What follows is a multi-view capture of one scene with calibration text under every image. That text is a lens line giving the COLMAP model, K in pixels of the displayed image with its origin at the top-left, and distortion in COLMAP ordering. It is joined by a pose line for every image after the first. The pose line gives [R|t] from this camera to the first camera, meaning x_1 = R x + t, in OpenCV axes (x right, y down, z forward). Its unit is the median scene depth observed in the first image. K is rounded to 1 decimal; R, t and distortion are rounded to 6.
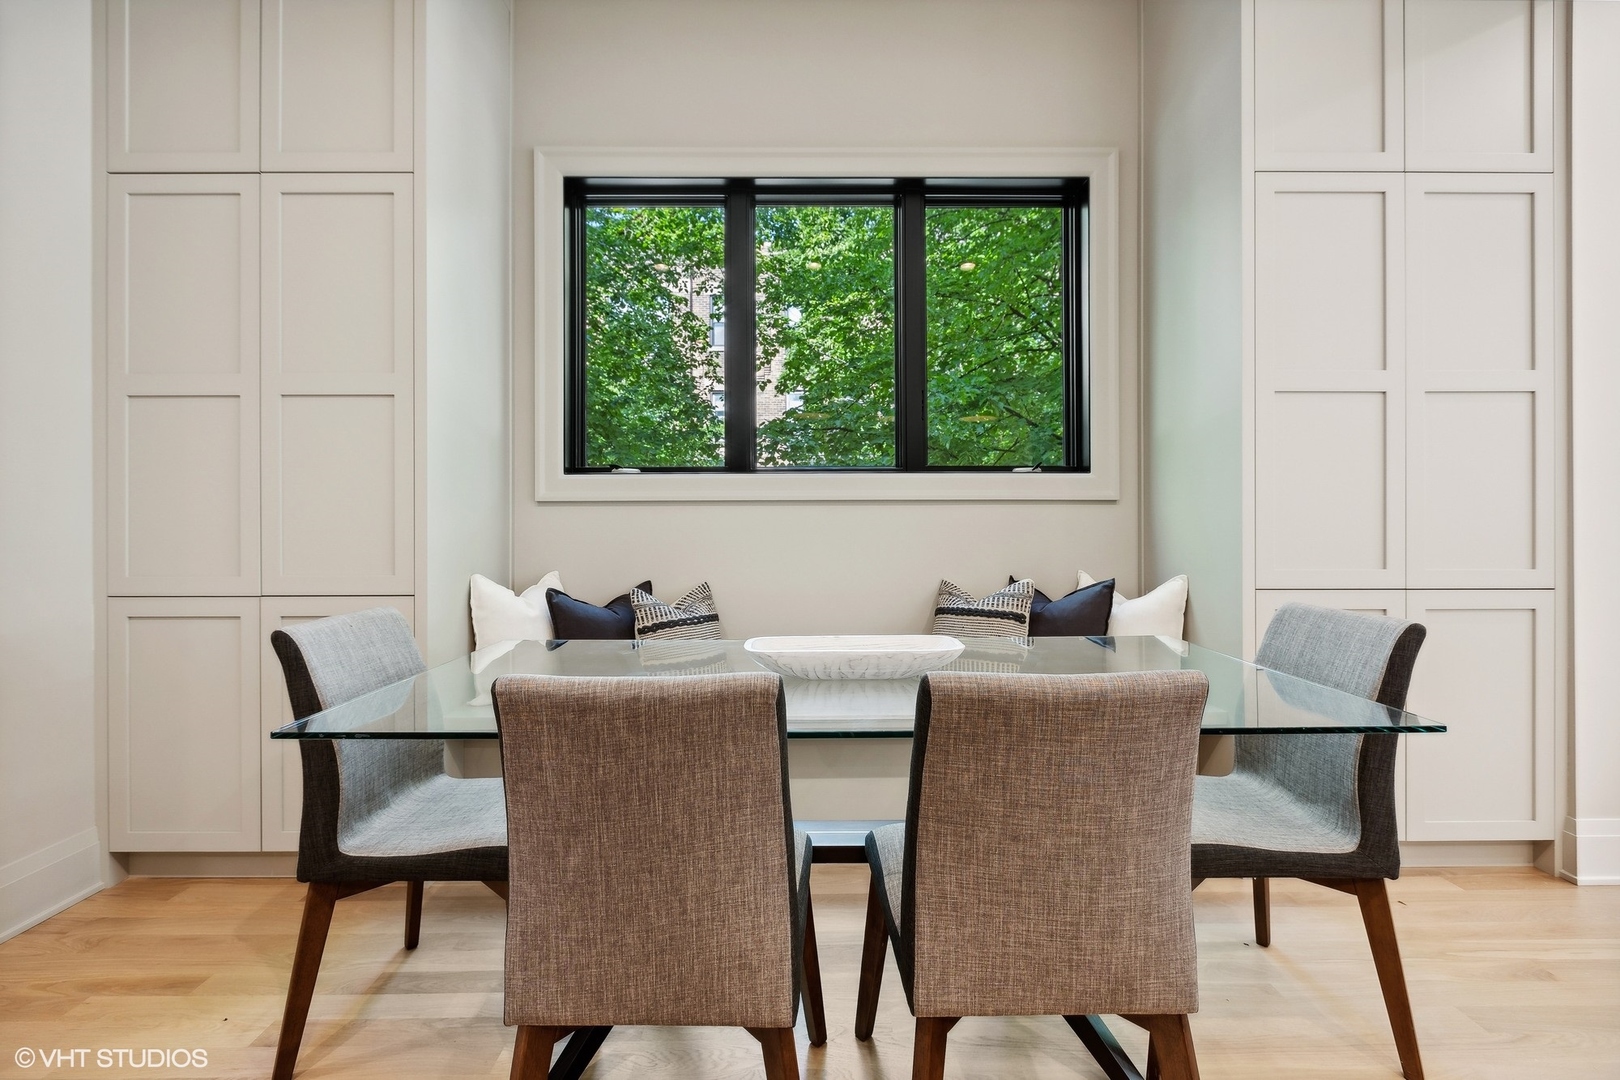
lens RADIAL K [[790.9, 0, 751.2], [0, 790.9, 518.3], [0, 0, 1]] dist [0.000935, -0.000065]
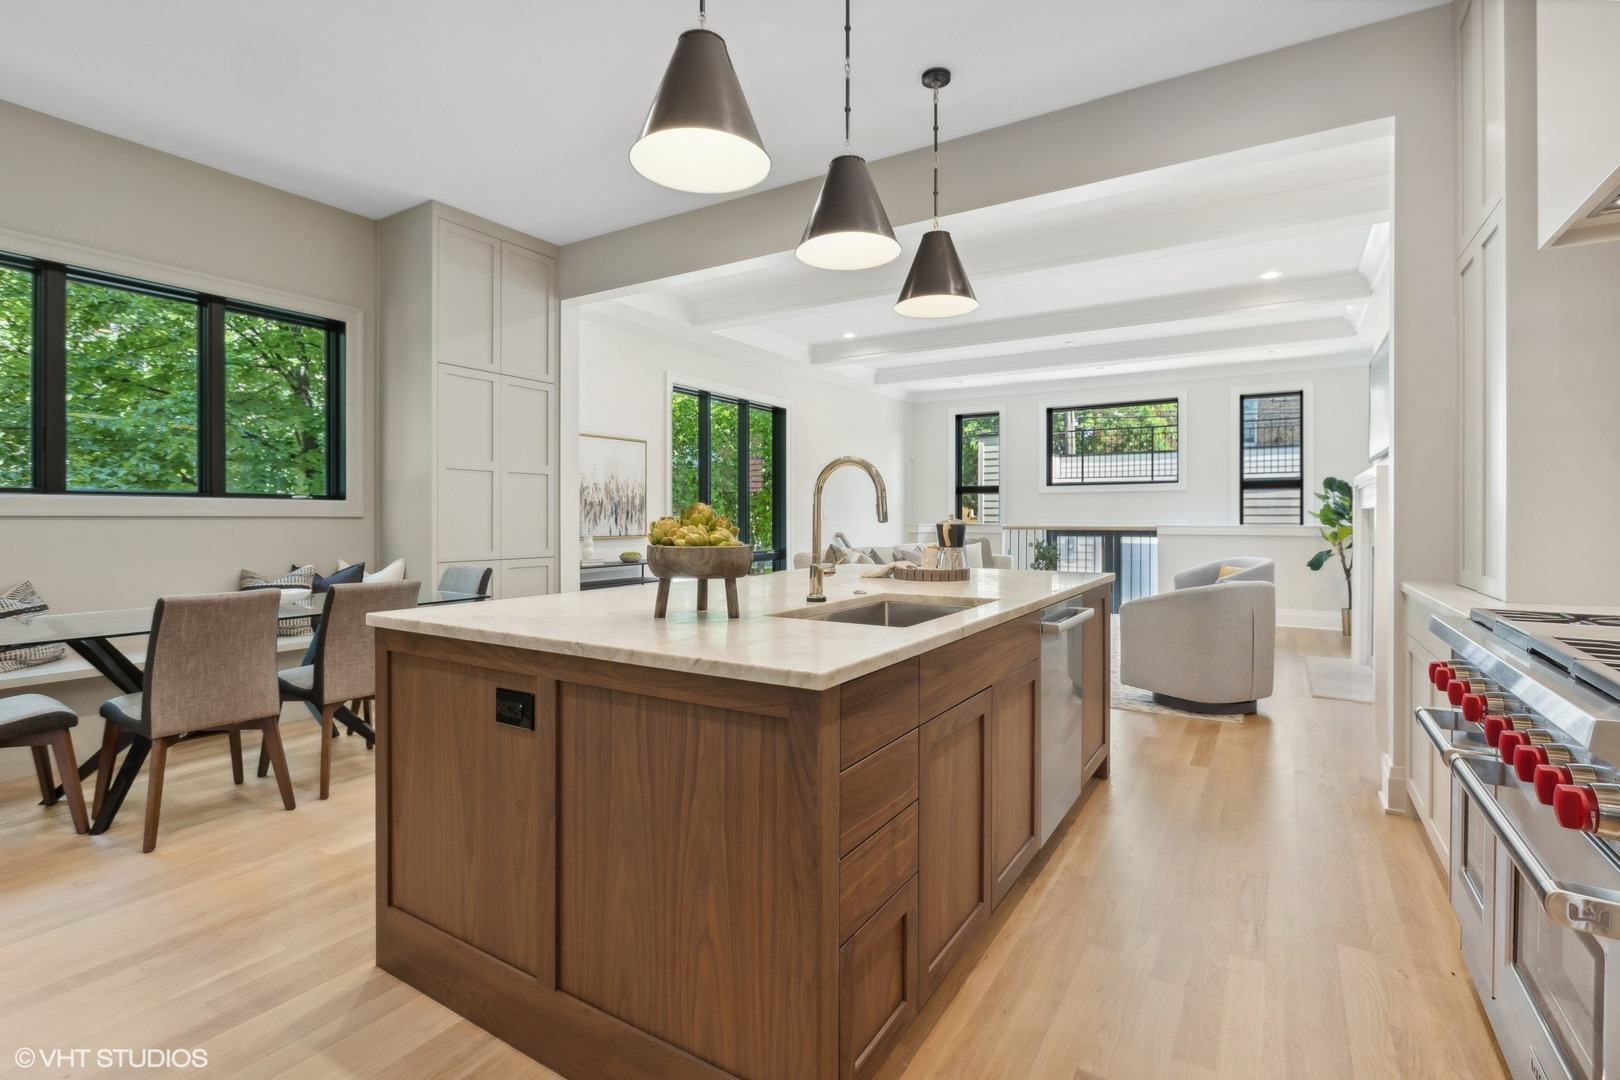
lens RADIAL K [[753.7, 0, 805.2], [0, 753.7, 517.7], [0, 0, 1]] dist [-0.001943, -0.000333]
pose [[0.528646, 0.002794, 0.848838, -0.528567], [0.000328, 0.999994, -0.003496, -0.021763], [-0.848842, 0.002127, 0.528642, -0.860903]]
